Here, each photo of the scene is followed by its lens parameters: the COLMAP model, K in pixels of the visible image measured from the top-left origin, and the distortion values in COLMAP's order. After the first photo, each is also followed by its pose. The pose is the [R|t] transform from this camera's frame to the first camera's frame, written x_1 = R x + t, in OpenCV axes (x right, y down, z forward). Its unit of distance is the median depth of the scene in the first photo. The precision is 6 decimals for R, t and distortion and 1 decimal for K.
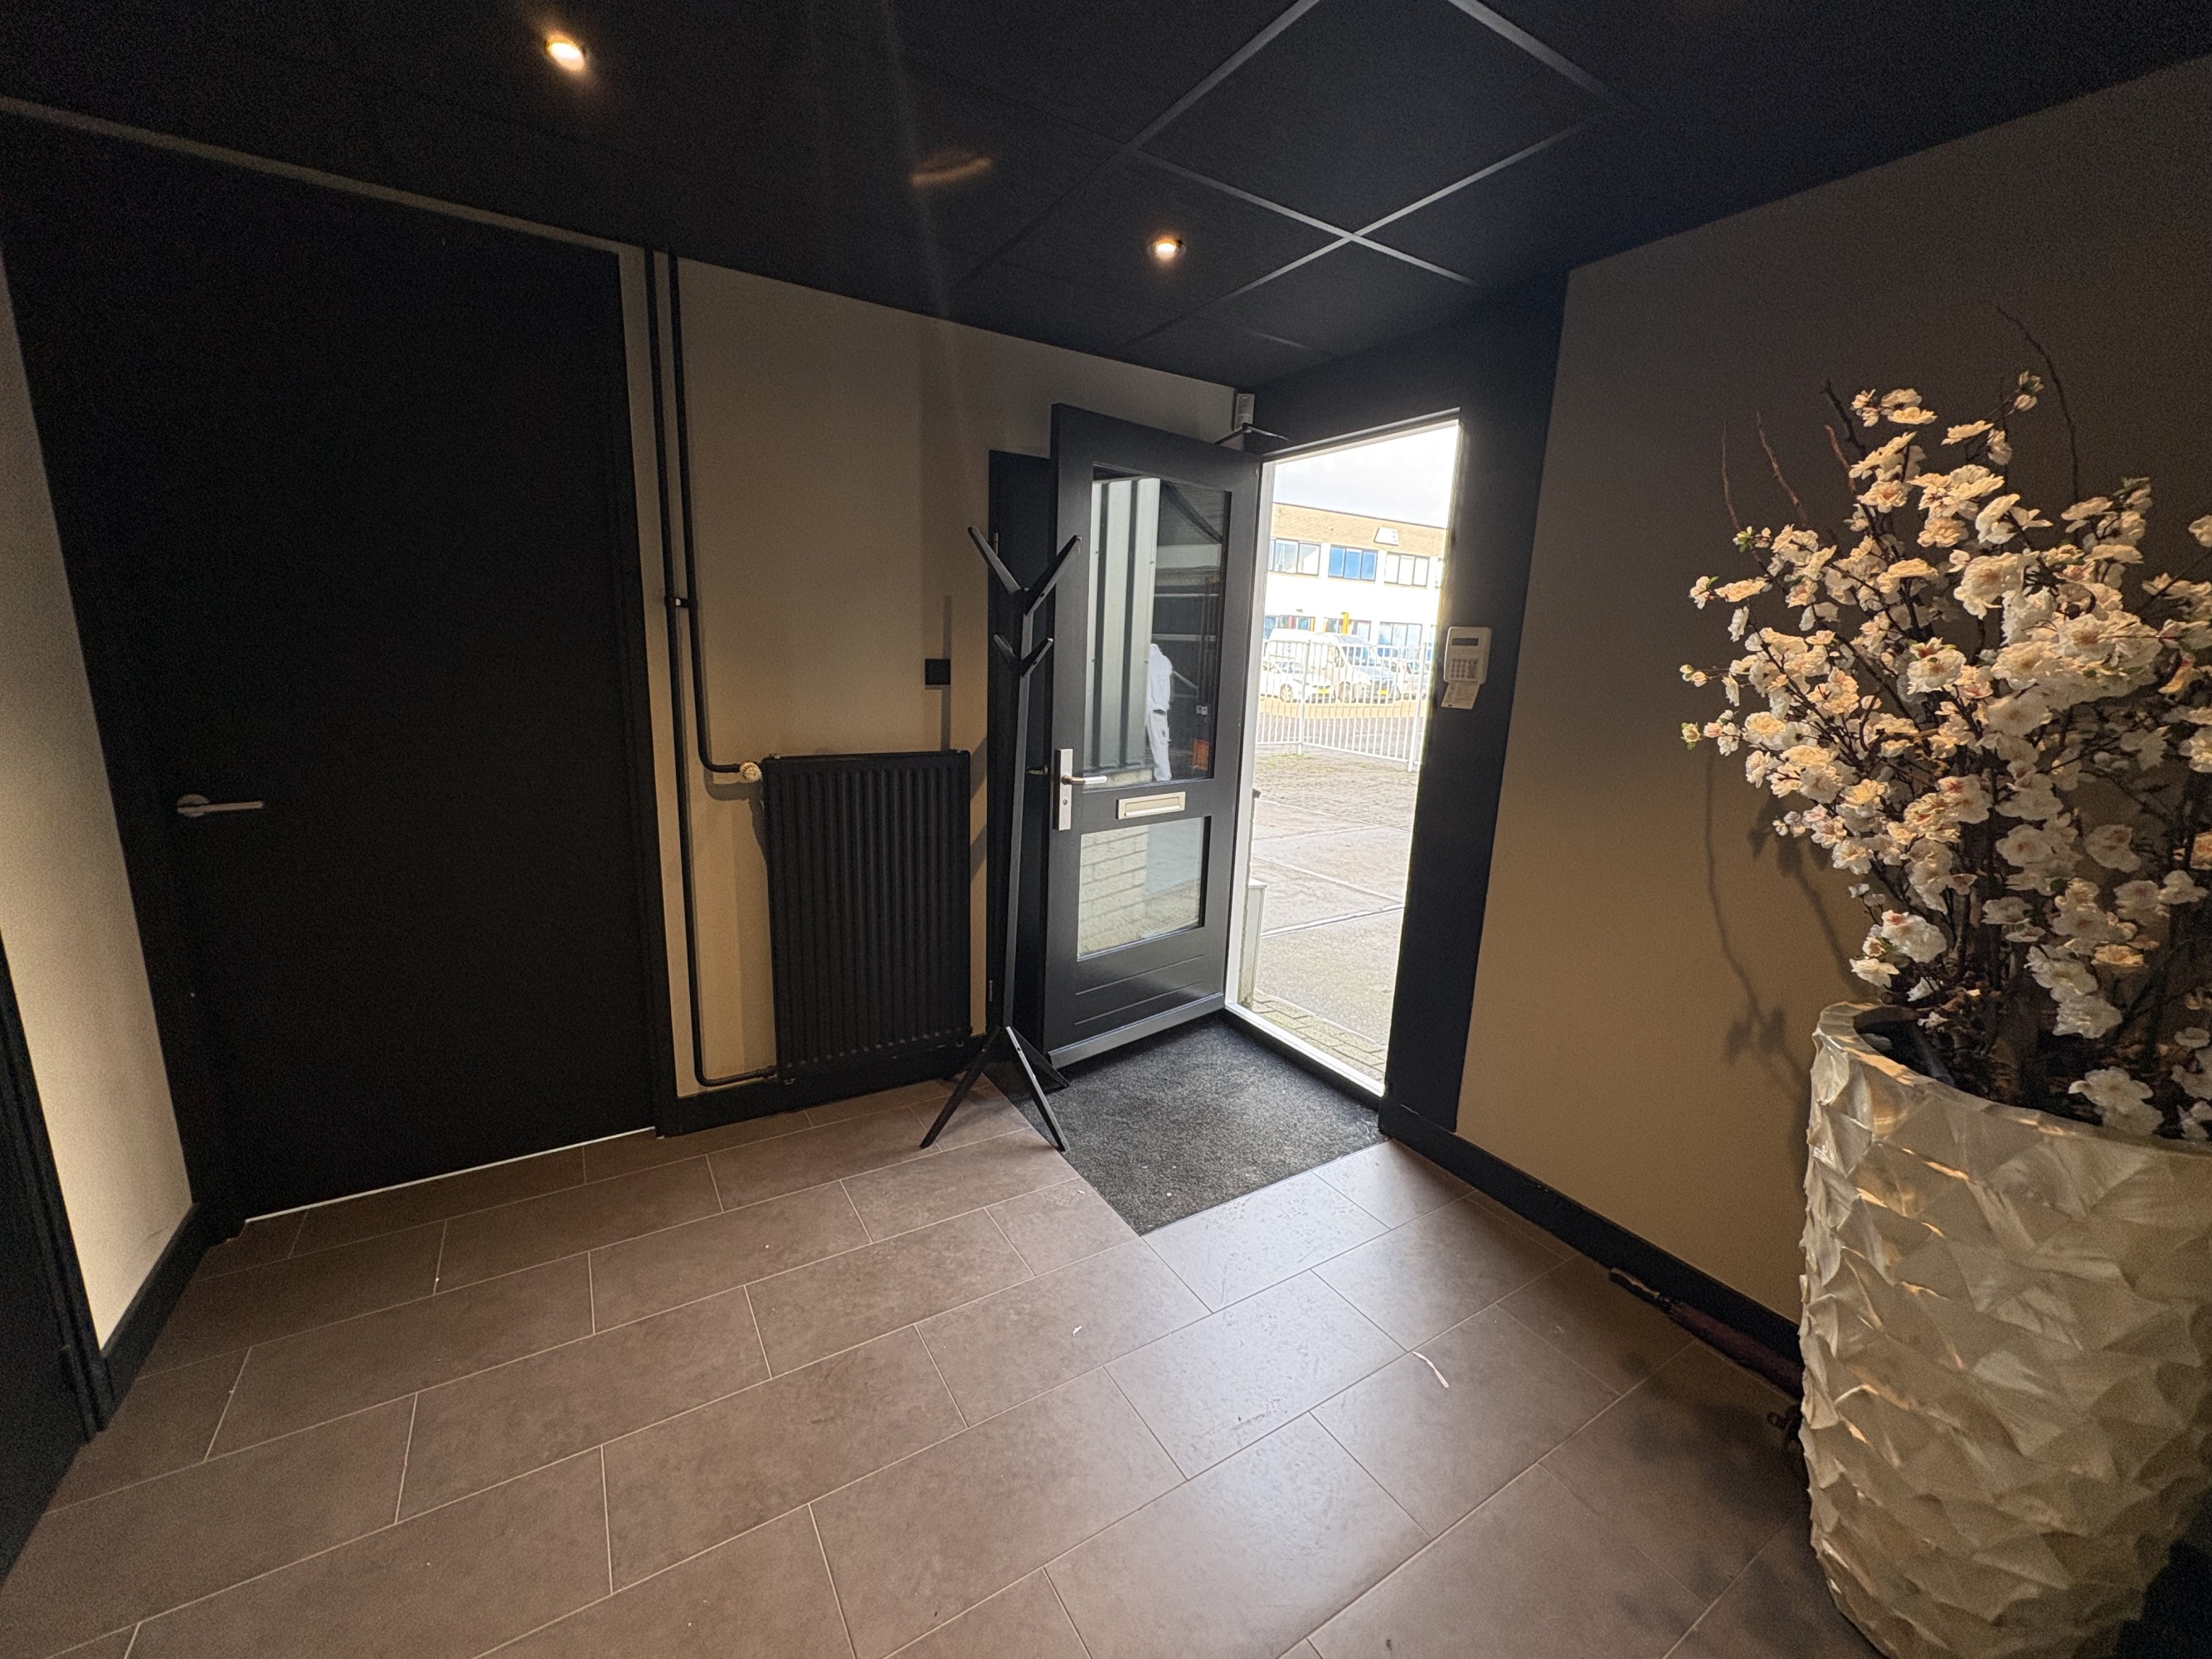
lens RADIAL K [[883.9, 0, 1108.8], [0, 883.9, 829.9], [0, 0, 1]] dist [-0.000835, -0.000407]
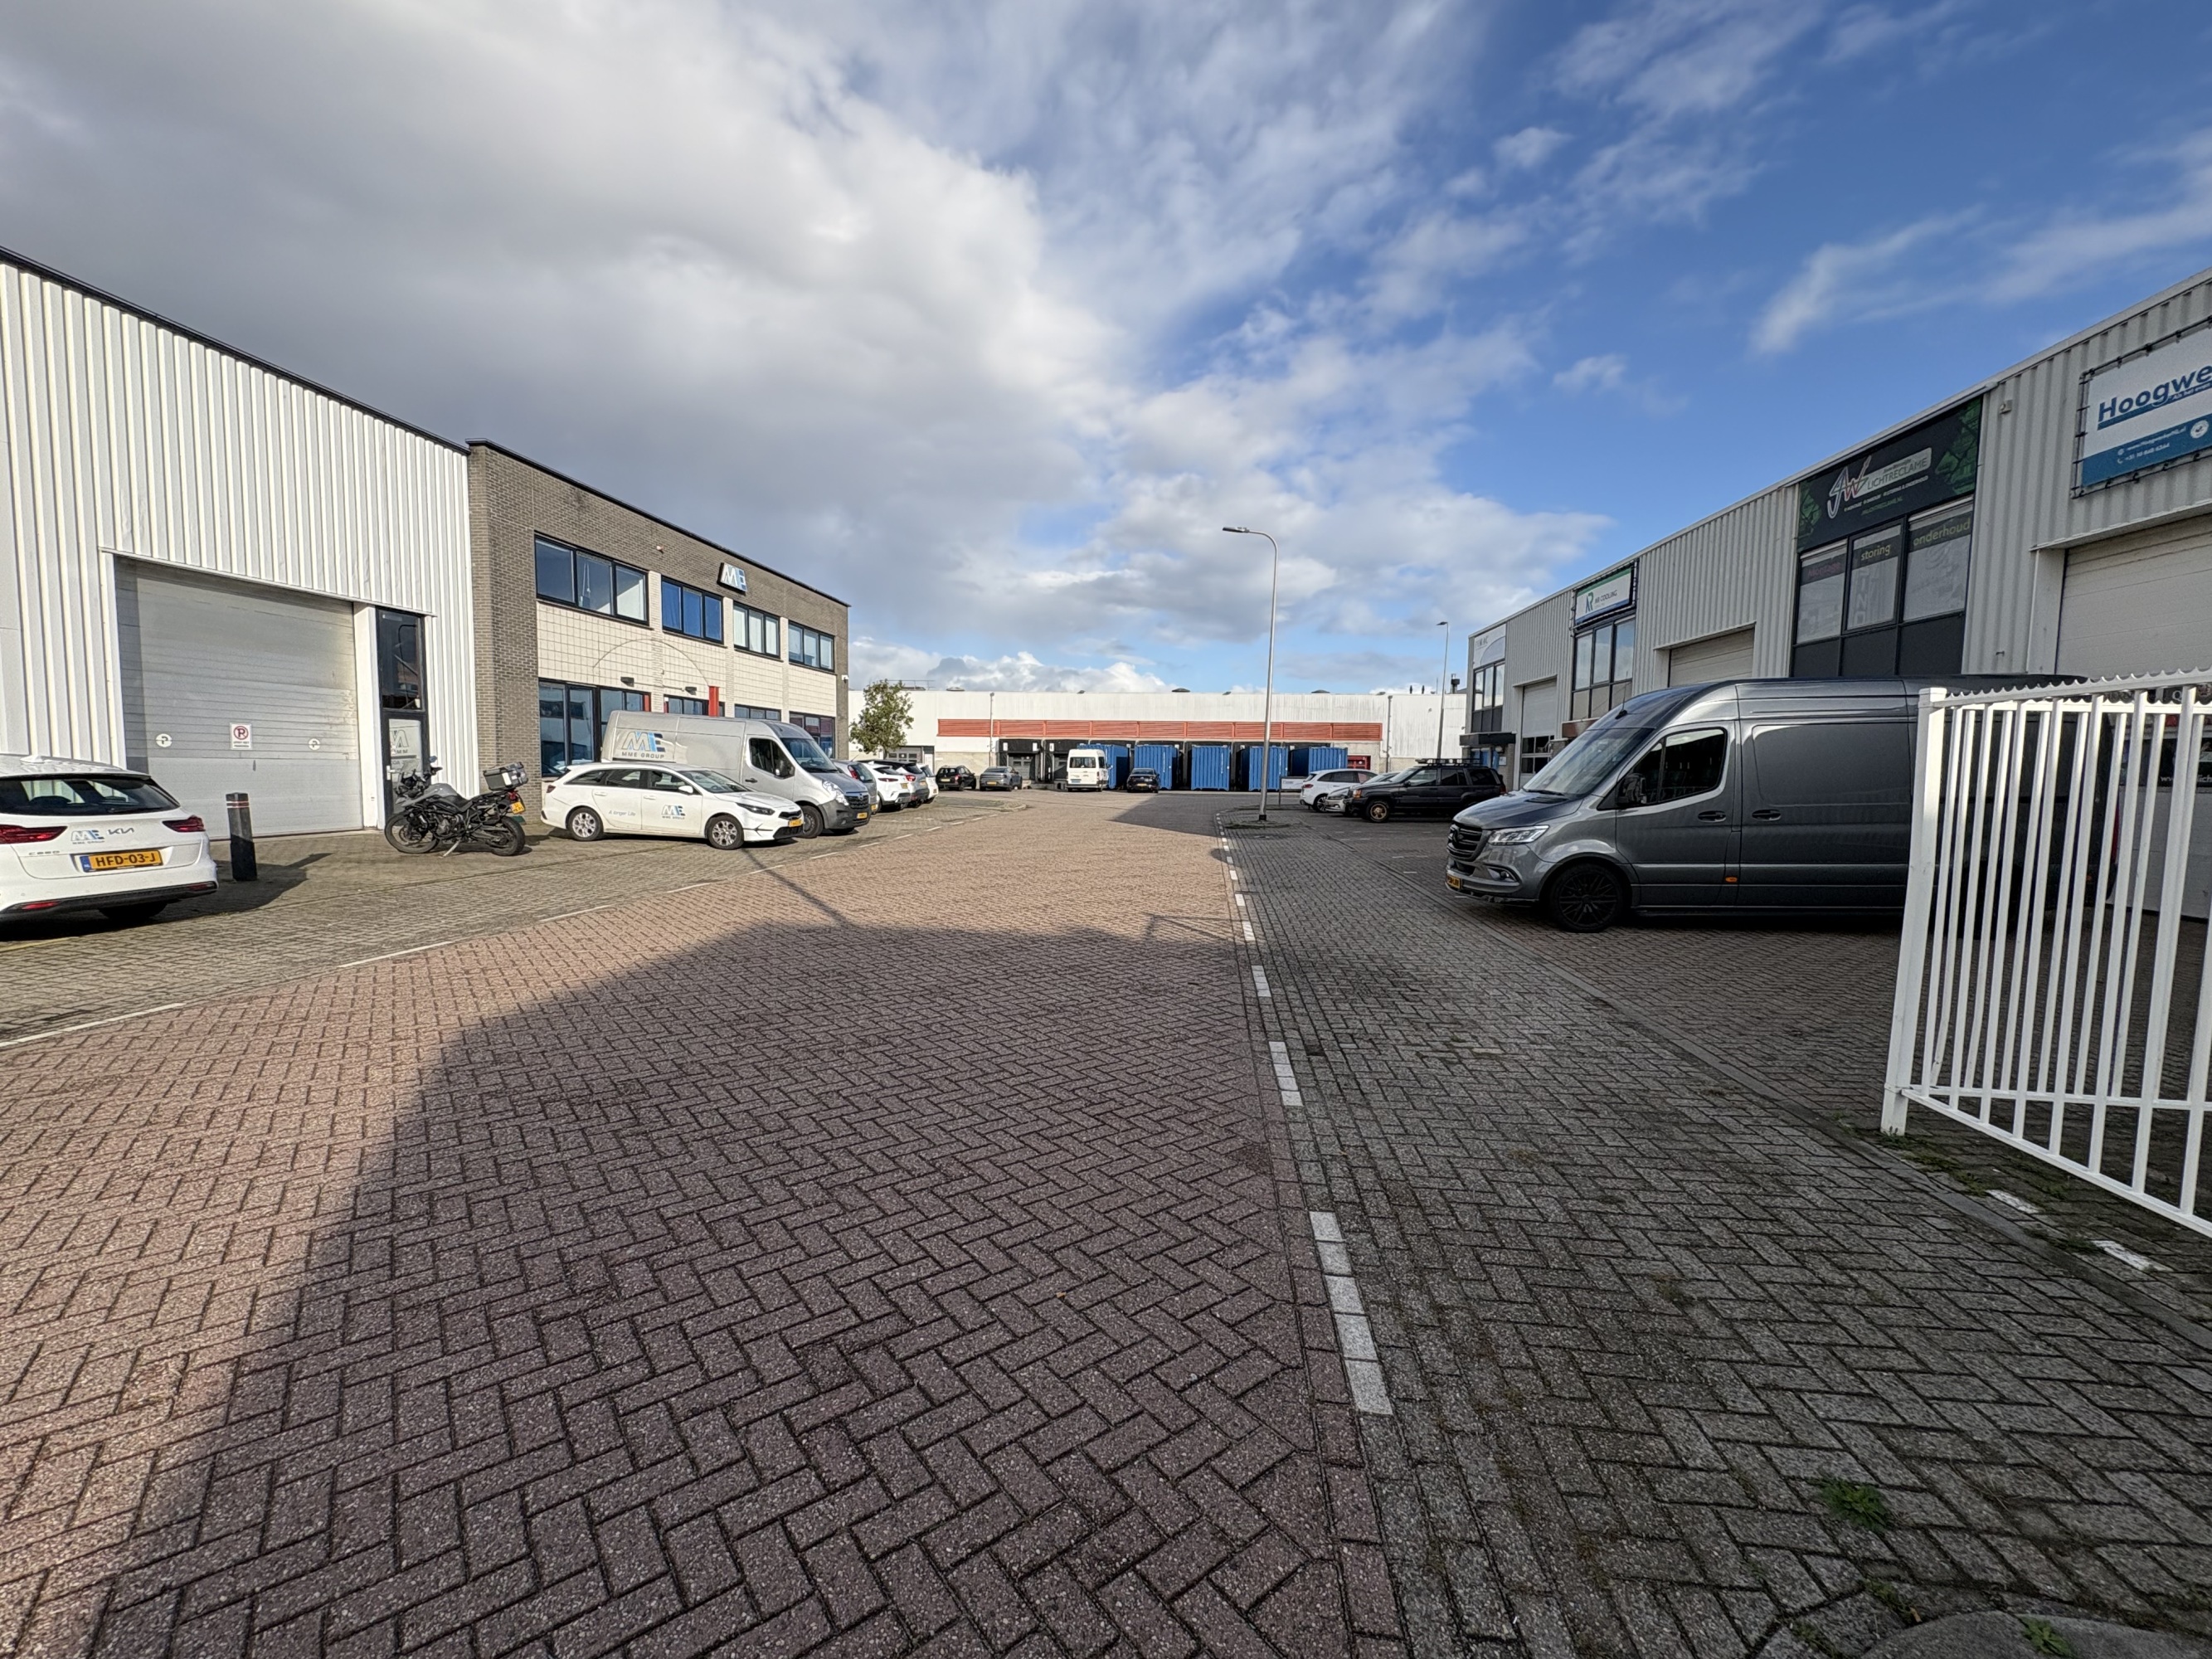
lens RADIAL K [[883.9, 0, 1110.0], [0, 883.9, 832.7], [0, 0, 1]] dist [-0.000835, -0.000407]
pose [[0.615437, -0.091213, 0.782890, -0.044970], [0.177444, 0.983817, -0.024868, -0.083818], [-0.767952, 0.154224, 0.621663, 0.424490]]
